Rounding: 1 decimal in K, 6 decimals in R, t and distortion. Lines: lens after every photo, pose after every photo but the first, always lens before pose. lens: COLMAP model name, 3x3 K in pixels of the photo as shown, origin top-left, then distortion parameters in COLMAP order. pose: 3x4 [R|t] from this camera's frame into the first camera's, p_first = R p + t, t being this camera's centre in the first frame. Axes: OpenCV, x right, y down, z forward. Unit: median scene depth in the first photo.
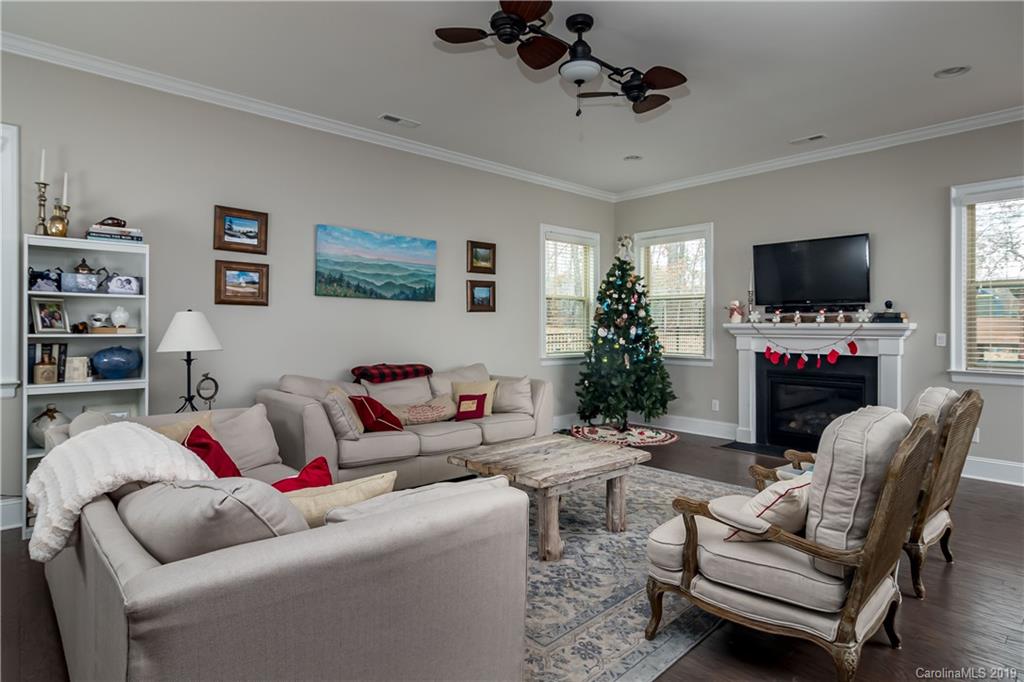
lens RADIAL K [[555.3, 0, 541.6], [0, 555.3, 325.2], [0, 0, 1]] dist [-0.000587, -0.002104]
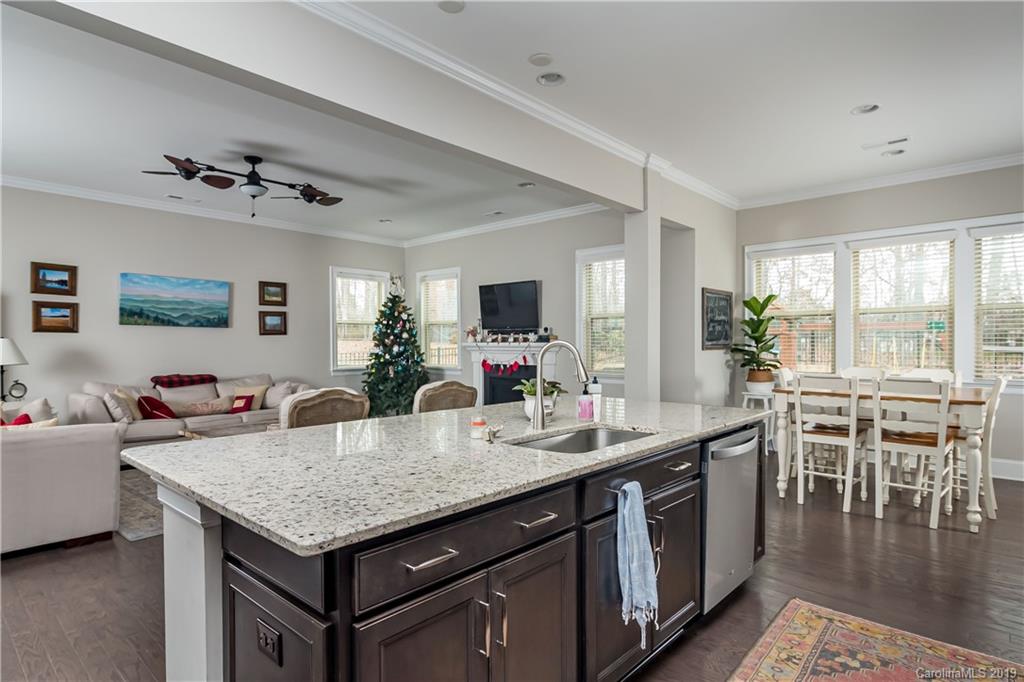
lens RADIAL K [[555.3, 0, 548.4], [0, 555.3, 343.3], [0, 0, 1]] dist [-0.000587, -0.002104]
pose [[0.995863, -0.004962, 0.090730, 0.470342], [0.004602, 0.999981, 0.004178, -0.007213], [-0.090749, -0.003743, 0.995867, -0.416552]]
